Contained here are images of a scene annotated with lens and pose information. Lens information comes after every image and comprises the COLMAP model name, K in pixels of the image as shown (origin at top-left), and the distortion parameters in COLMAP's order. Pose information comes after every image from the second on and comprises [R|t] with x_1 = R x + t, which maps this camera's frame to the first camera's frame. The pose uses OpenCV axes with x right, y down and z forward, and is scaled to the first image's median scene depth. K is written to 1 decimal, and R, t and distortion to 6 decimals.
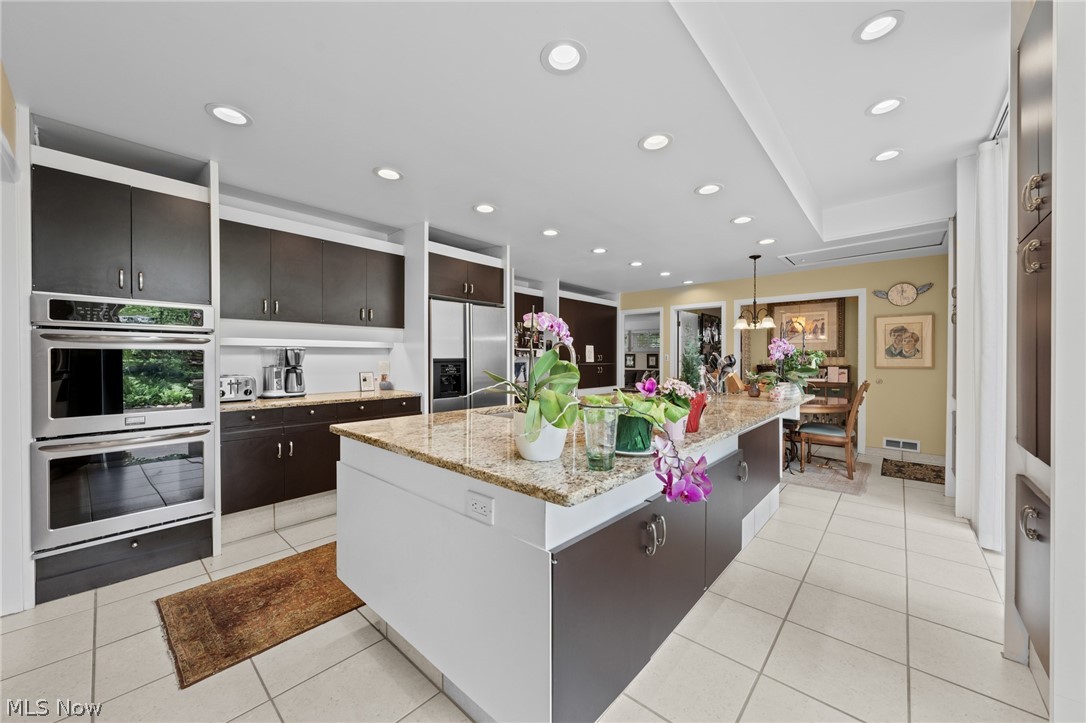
lens RADIAL K [[386.0, 0, 542.0], [0, 386.0, 362.3], [0, 0, 1]] dist [0.000716, -0.000570]
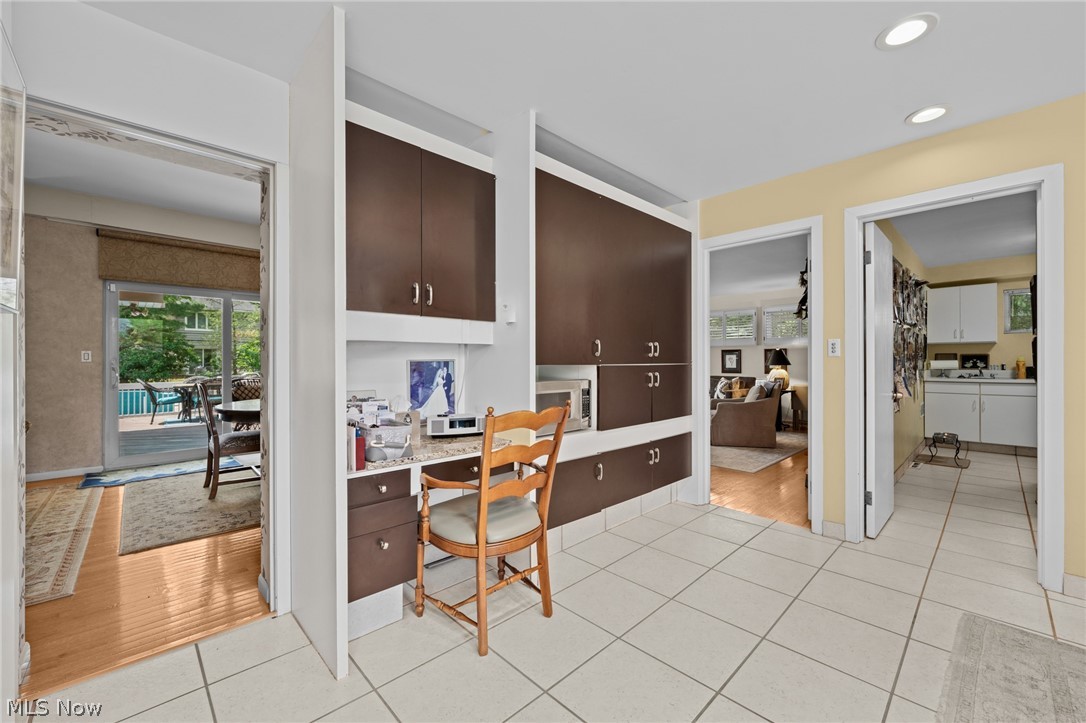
lens RADIAL K [[415.5, 0, 547.2], [0, 415.5, 361.6], [0, 0, 1]] dist [-0.005028, -0.000383]
pose [[0.997453, -0.003964, -0.071213, 0.077208], [0.003276, 0.999947, -0.009769, 0.004971], [0.071248, 0.009510, 0.997413, 0.613586]]
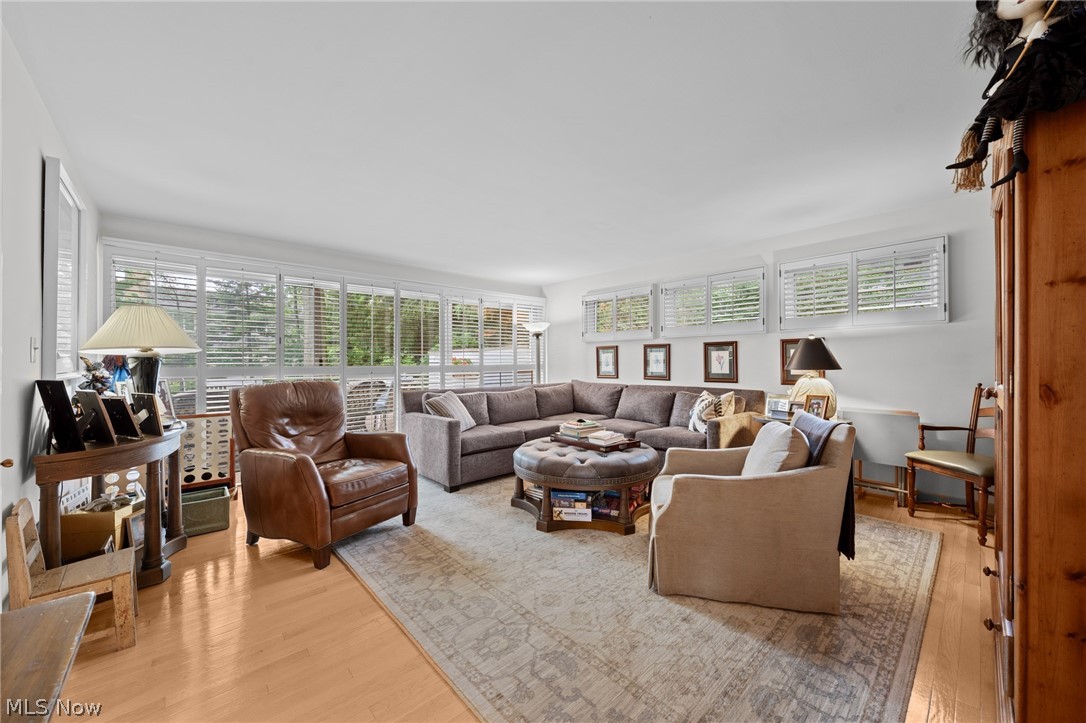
lens RADIAL K [[386.0, 0, 544.8], [0, 386.0, 359.4], [0, 0, 1]] dist [0.000716, -0.000570]
pose [[0.994938, -0.007849, -0.100179, 0.311973], [0.005910, 0.999790, -0.019641, 0.000339], [0.100312, 0.018950, 0.994776, 1.222418]]
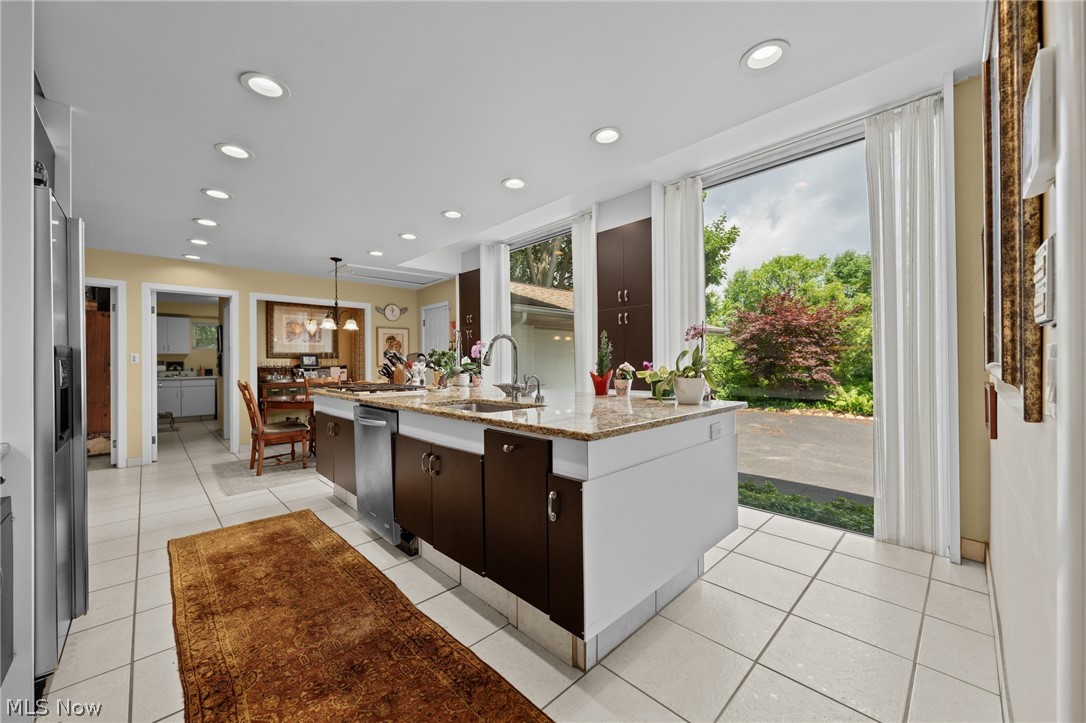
lens RADIAL K [[415.5, 0, 543.3], [0, 415.5, 362.7], [0, 0, 1]] dist [-0.005028, -0.000383]
pose [[0.051461, -0.002854, 0.998671, -0.371979], [0.017515, 0.999845, 0.001955, 0.006145], [-0.998521, 0.017391, 0.051503, 0.282446]]
